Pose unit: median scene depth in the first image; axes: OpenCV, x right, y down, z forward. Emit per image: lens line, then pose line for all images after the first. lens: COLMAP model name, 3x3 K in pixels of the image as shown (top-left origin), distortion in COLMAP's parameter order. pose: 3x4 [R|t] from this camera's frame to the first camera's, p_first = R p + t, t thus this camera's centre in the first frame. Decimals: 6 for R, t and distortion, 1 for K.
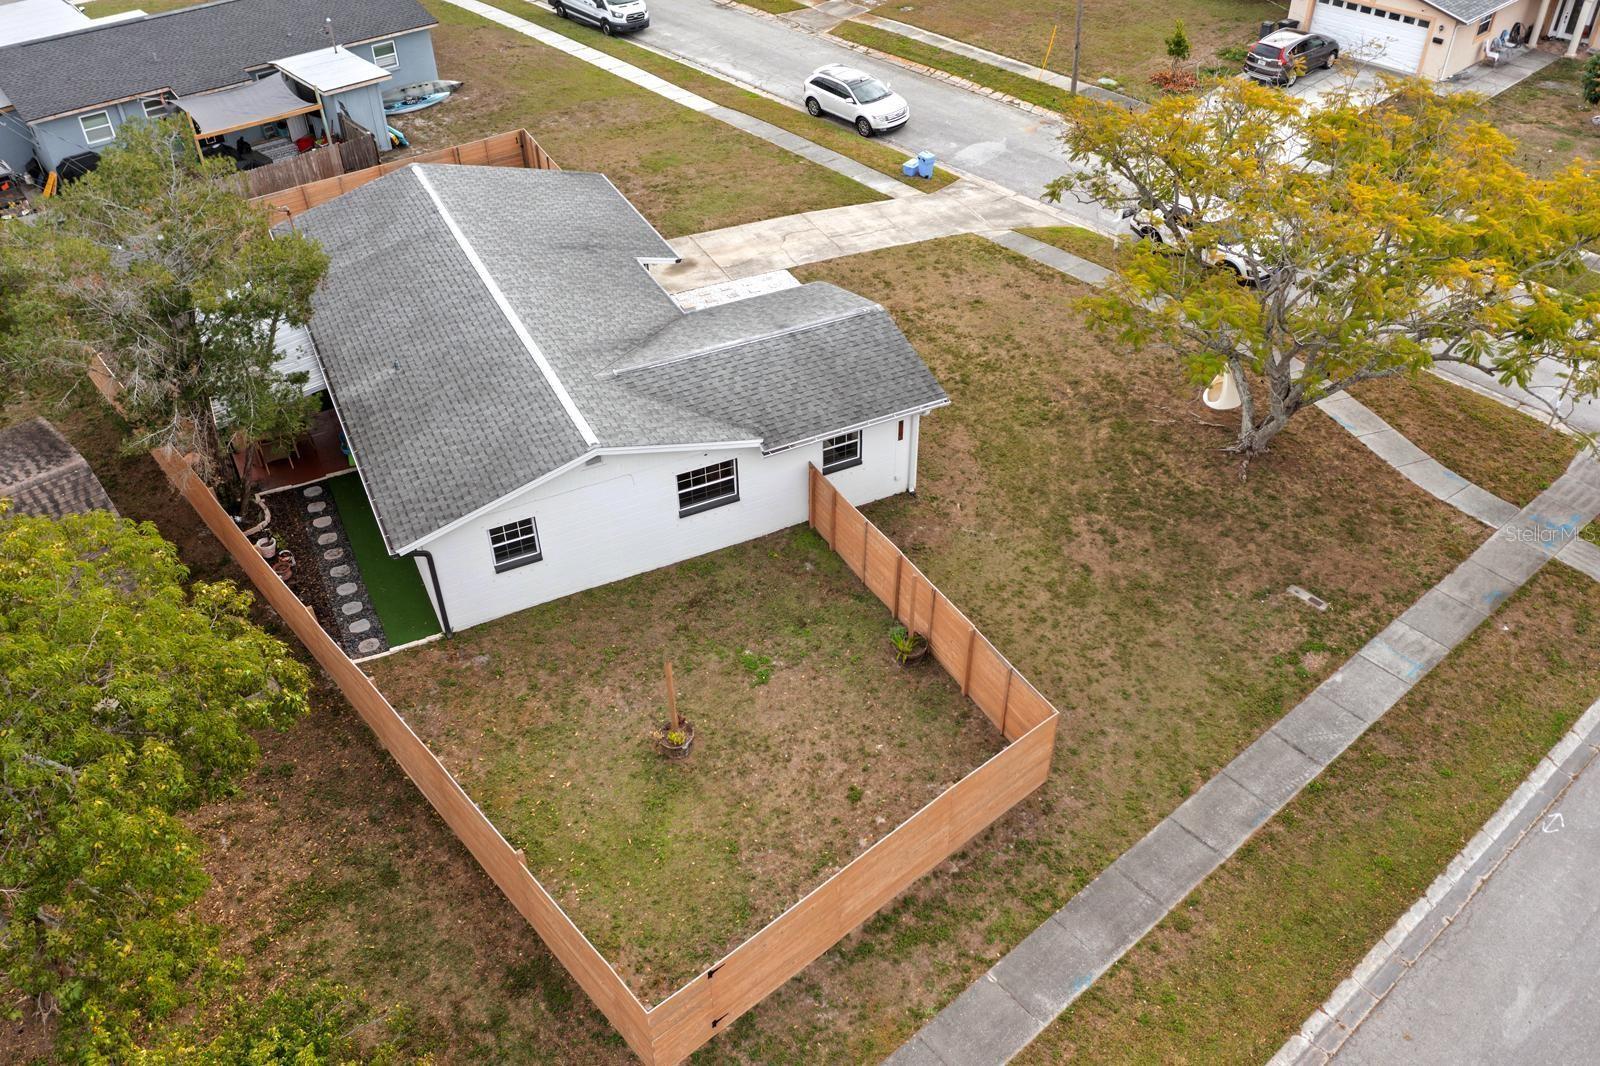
lens RADIAL K [[1266.2, 0, 800.0], [0, 1266.2, 533.0], [0, 0, 1]] dist [-0.018272, -0.000031]
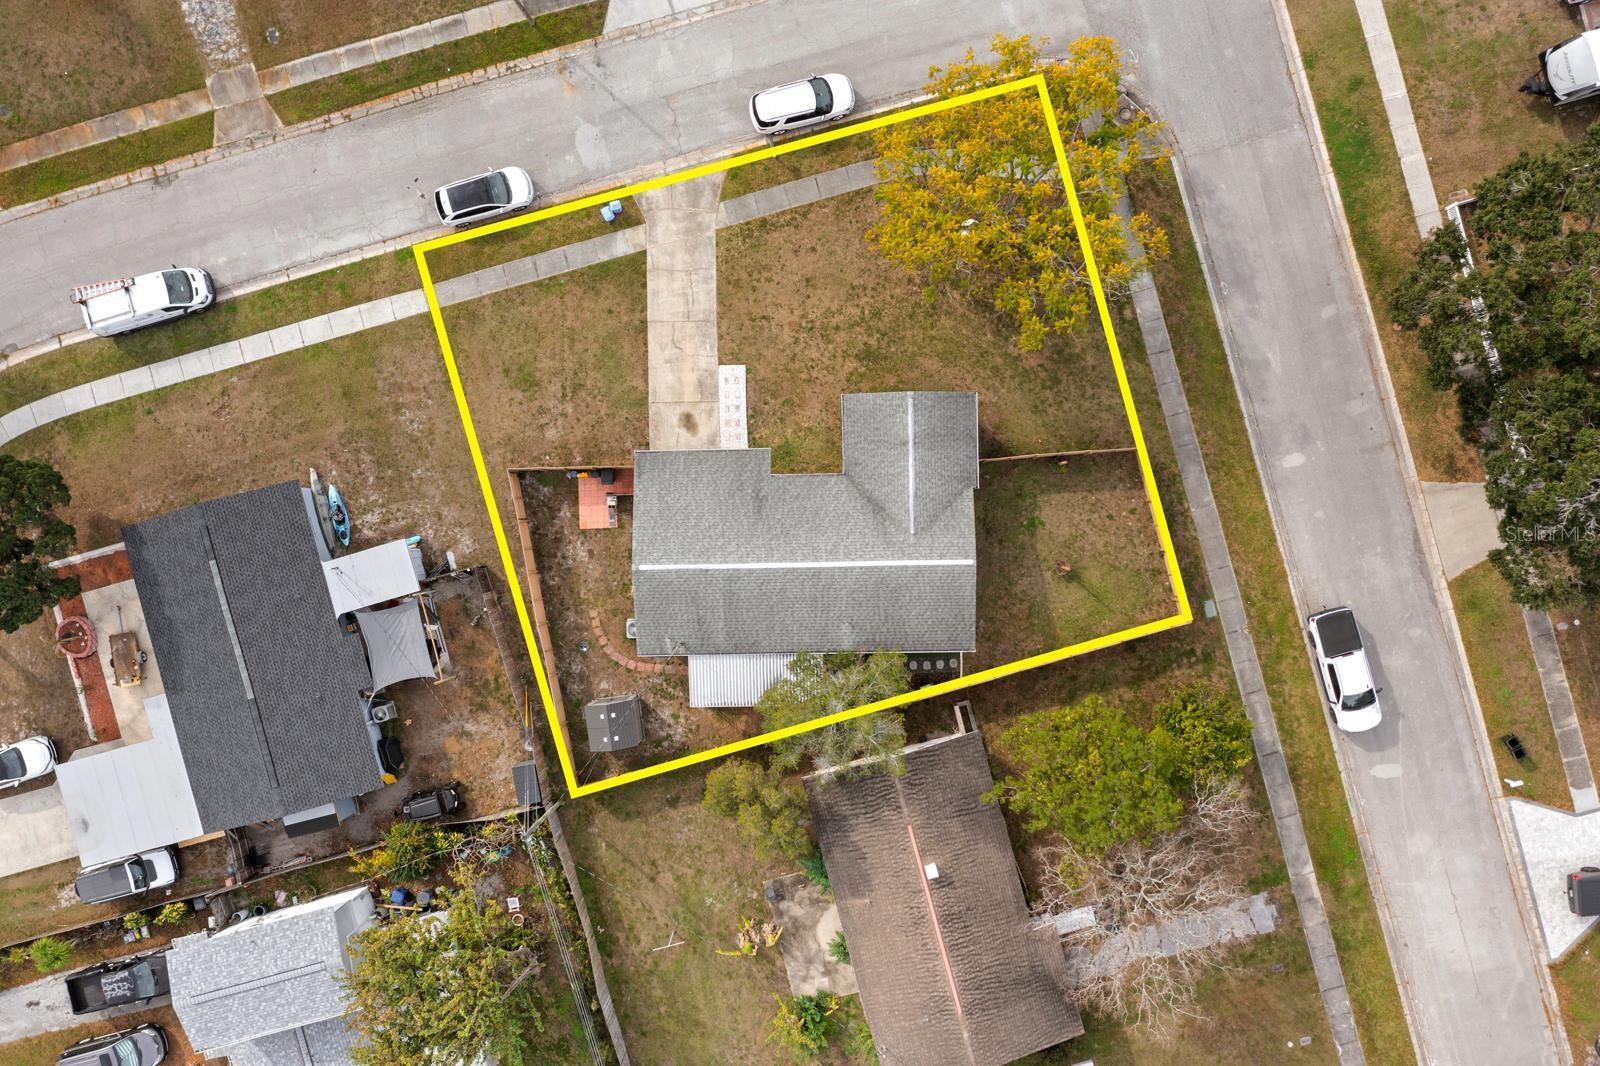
lens RADIAL K [[1266.2, 0, 800.0], [0, 1266.2, 533.0], [0, 0, 1]] dist [-0.018272, -0.000031]
pose [[0.425191, -0.905103, -0.001196, -0.140677], [0.576645, 0.269872, 0.771135, -1.185249], [-0.697634, -0.328569, 0.636670, -0.144470]]
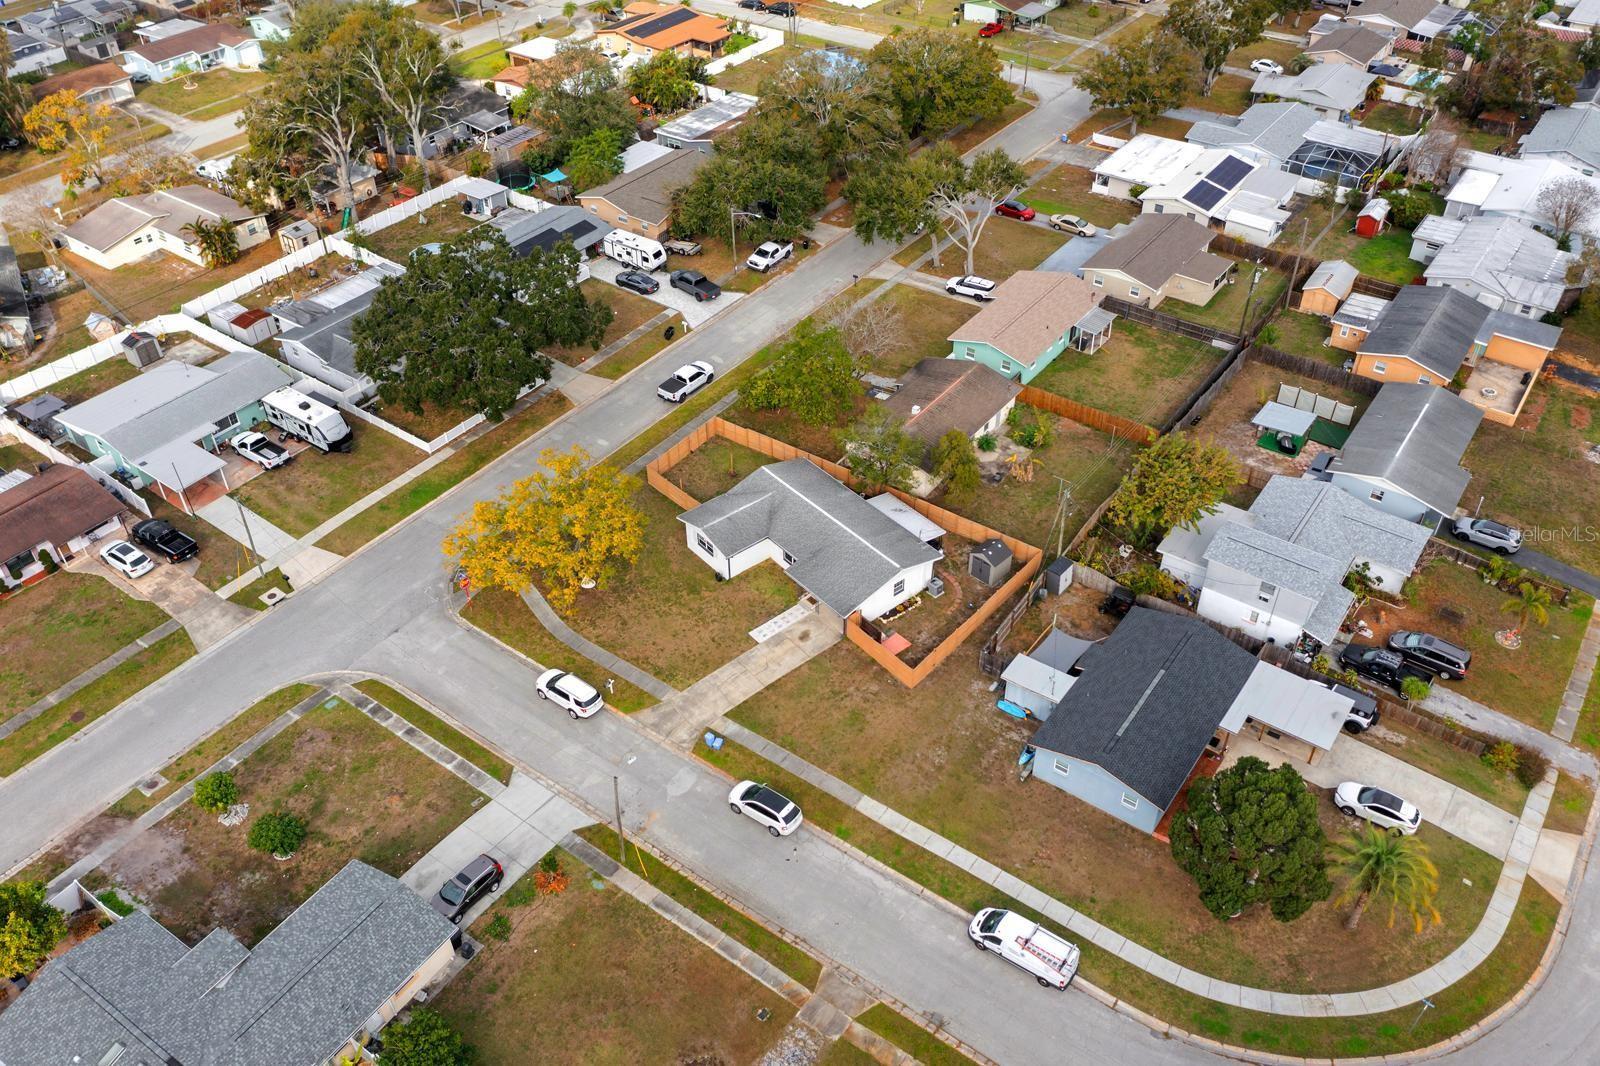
lens RADIAL K [[1266.2, 0, 800.0], [0, 1266.2, 533.0], [0, 0, 1]] dist [-0.018272, -0.000031]
pose [[-0.973074, 0.160098, -0.165820, 0.234298], [-0.128833, 0.218762, 0.967236, -2.189711], [0.191128, 0.962555, -0.192246, 1.124248]]
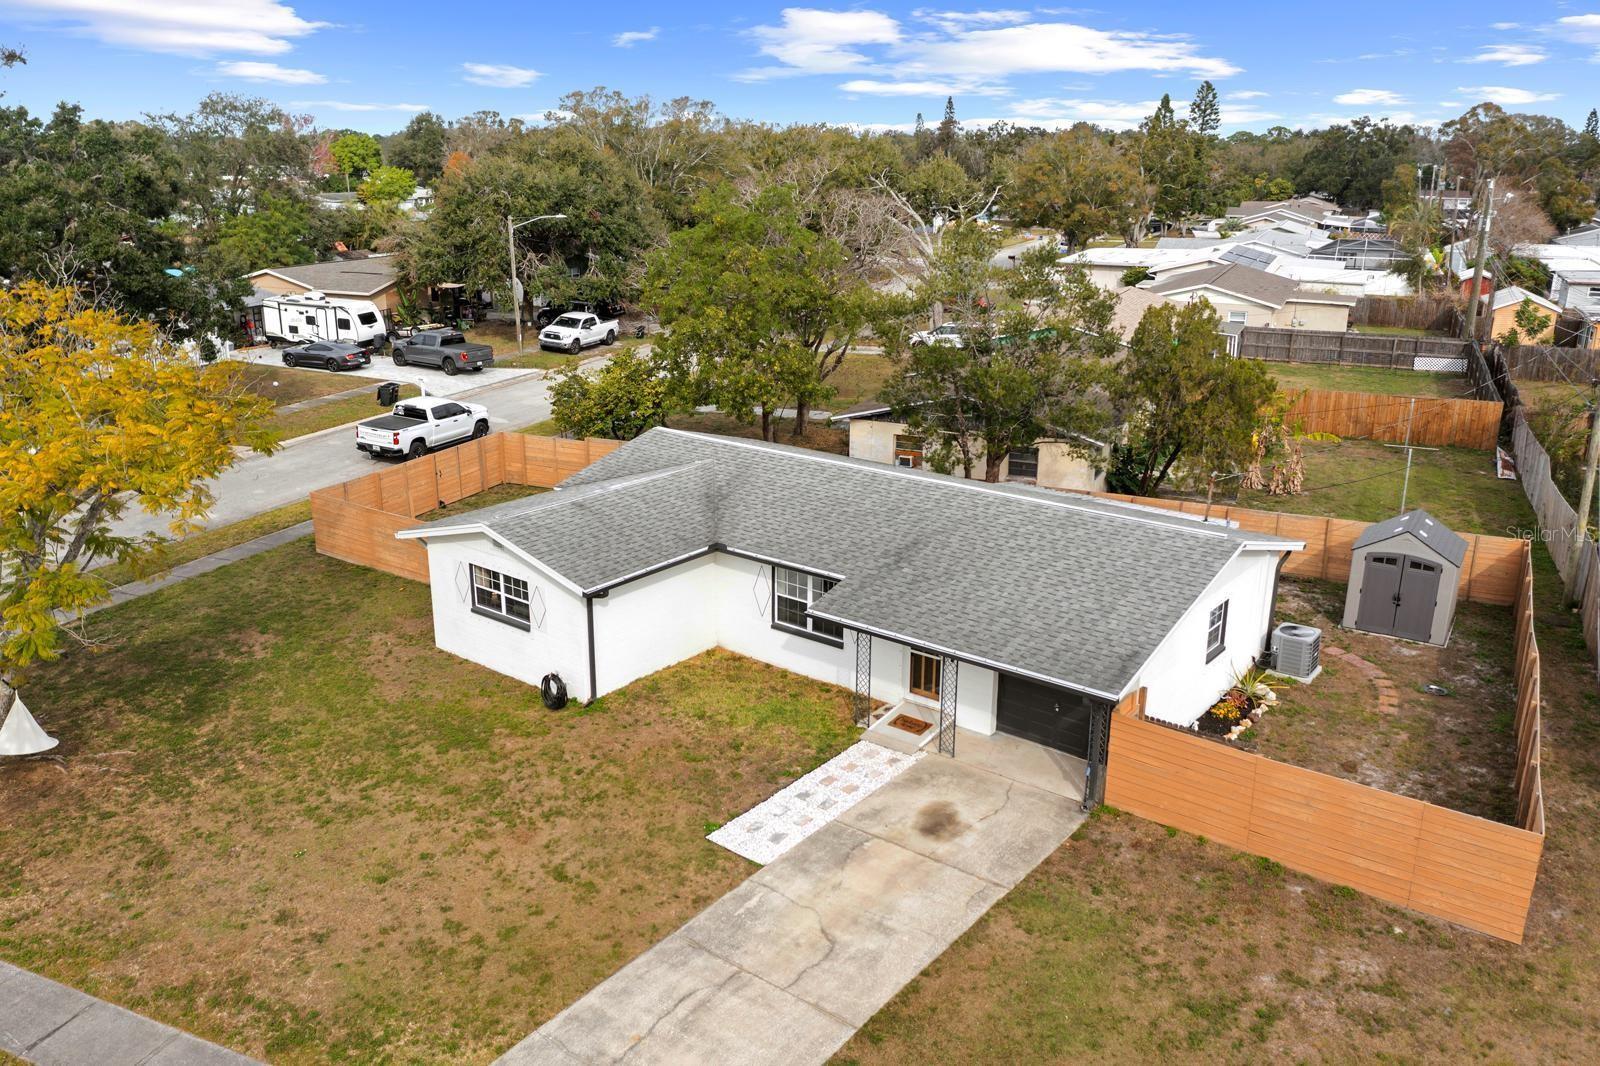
lens RADIAL K [[1266.2, 0, 800.0], [0, 1266.2, 533.0], [0, 0, 1]] dist [-0.018272, -0.000031]
pose [[-0.903608, 0.128702, -0.408568, 0.153592], [-0.265453, 0.580338, 0.769898, -0.621240], [0.336195, 0.804141, -0.490234, 1.027253]]
